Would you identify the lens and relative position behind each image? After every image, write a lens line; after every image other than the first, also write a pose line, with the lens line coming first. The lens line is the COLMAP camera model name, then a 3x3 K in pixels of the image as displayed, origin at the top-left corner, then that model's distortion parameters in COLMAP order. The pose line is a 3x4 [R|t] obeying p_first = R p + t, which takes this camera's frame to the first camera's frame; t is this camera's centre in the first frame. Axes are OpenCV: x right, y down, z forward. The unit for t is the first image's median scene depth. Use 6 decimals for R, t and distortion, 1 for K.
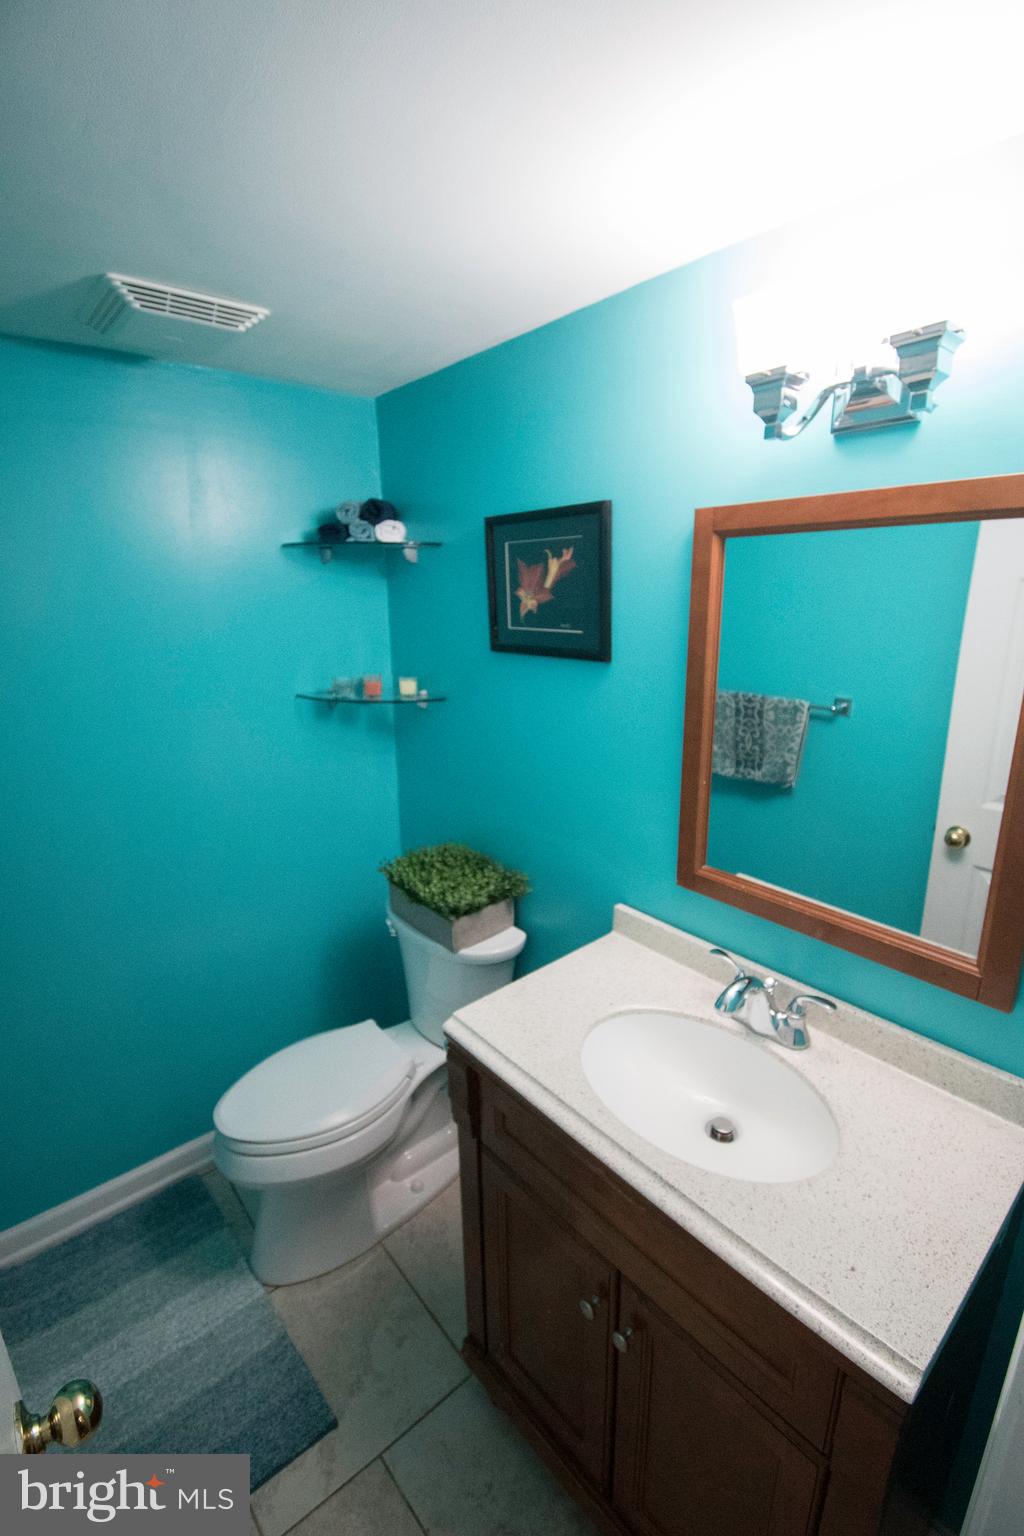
lens RADIAL K [[678.1, 0, 517.5], [0, 678.1, 763.8], [0, 0, 1]] dist [0.025116, -0.031323]
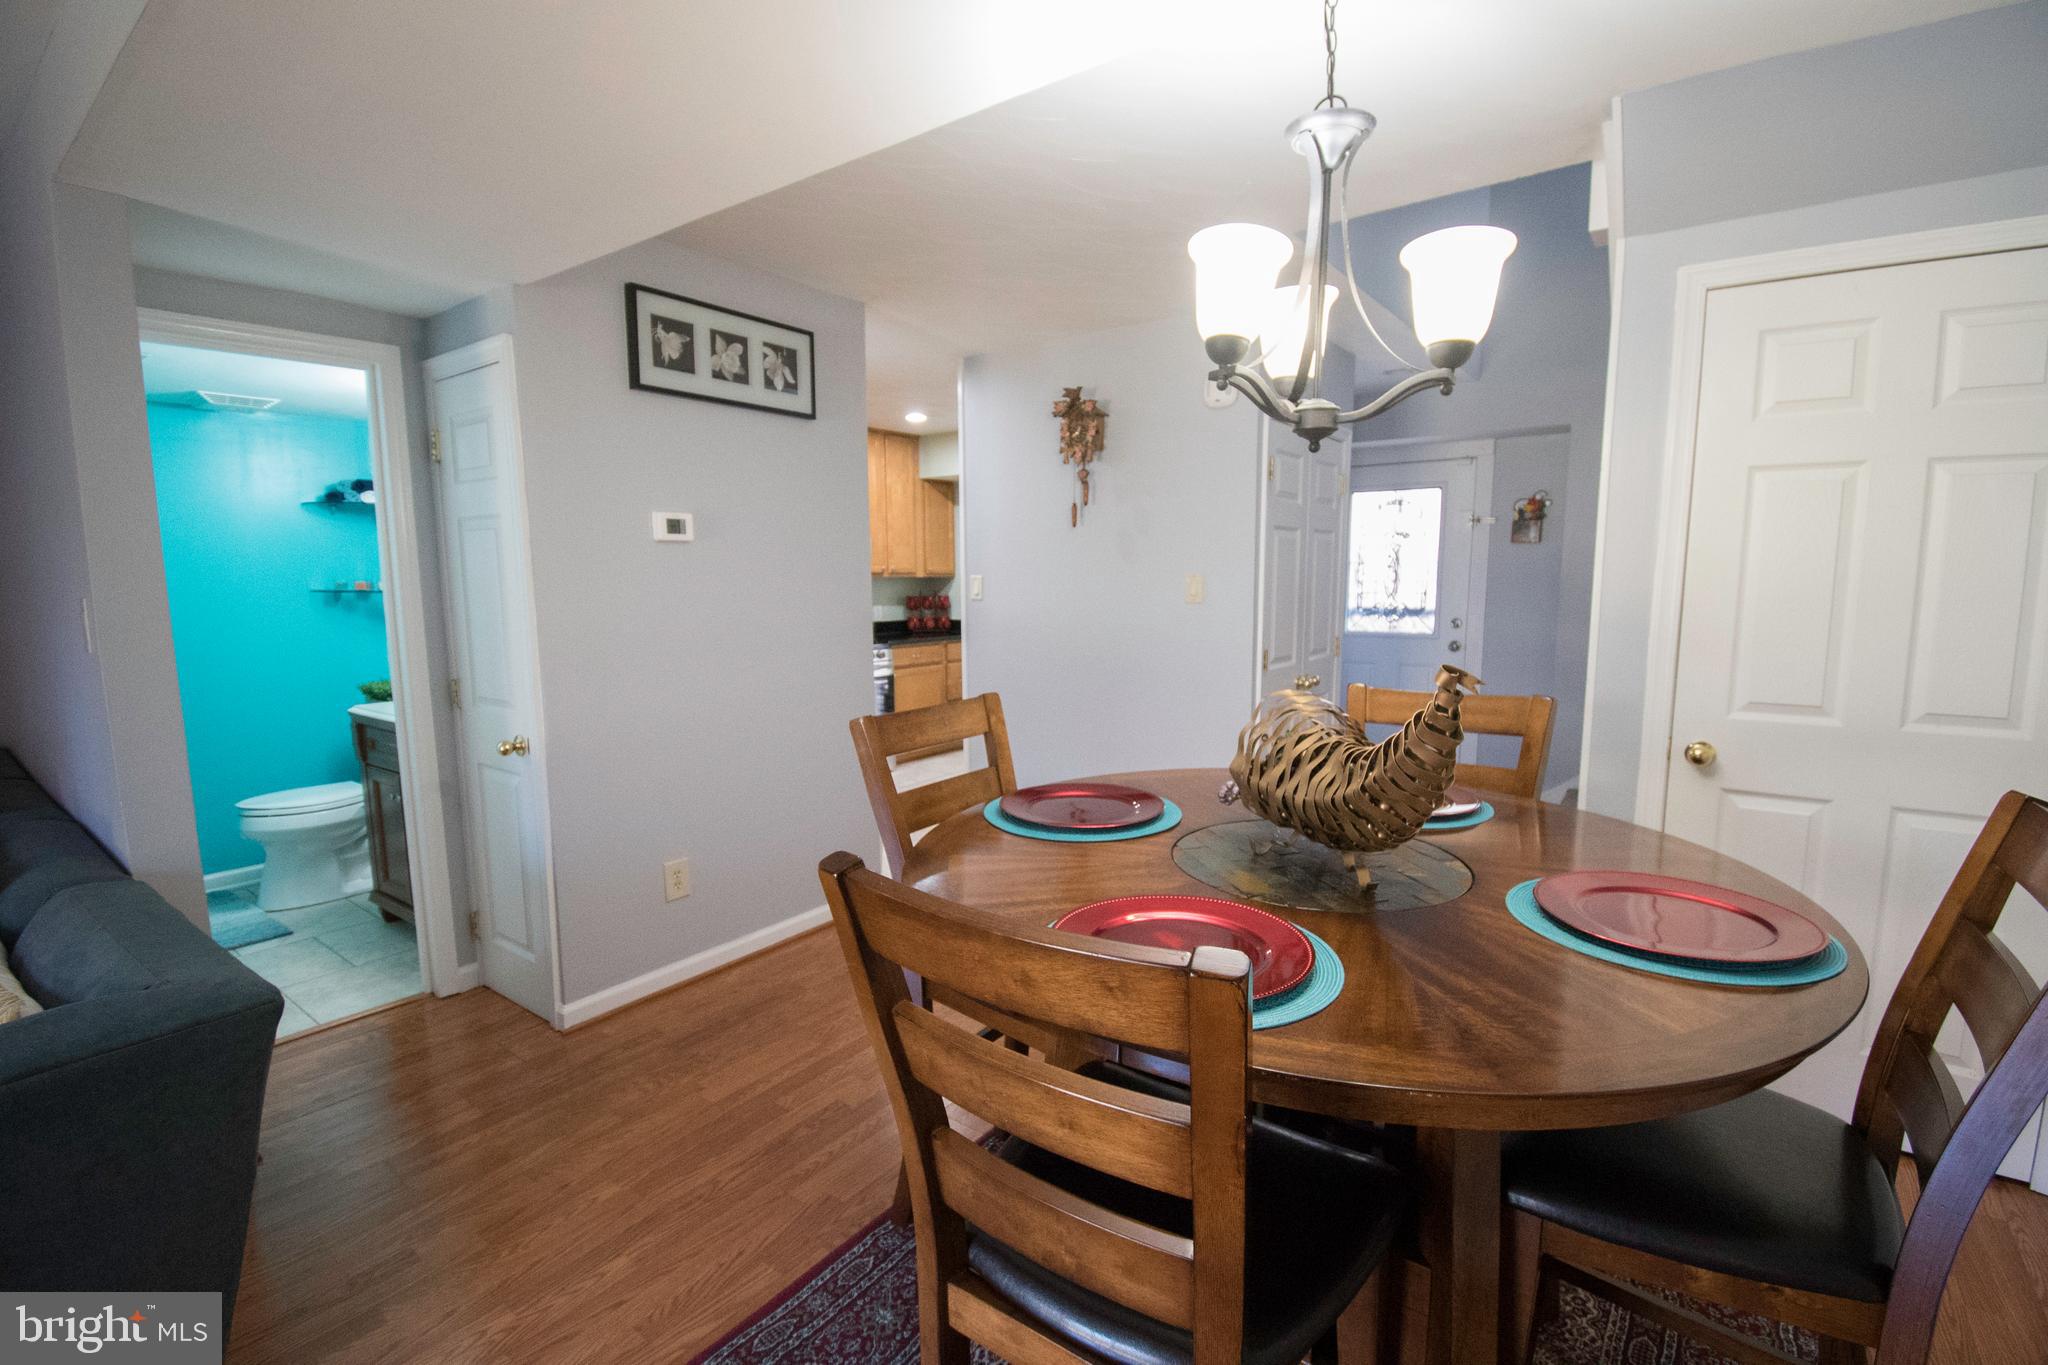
lens RADIAL K [[904.1, 0, 1030.6], [0, 904.1, 688.0], [0, 0, 1]] dist [0.025116, -0.031323]
pose [[0.974760, -0.022850, 0.222083, 0.959404], [0.049091, 0.992340, -0.113366, 0.509406], [-0.217792, 0.121407, 0.968415, -1.619396]]
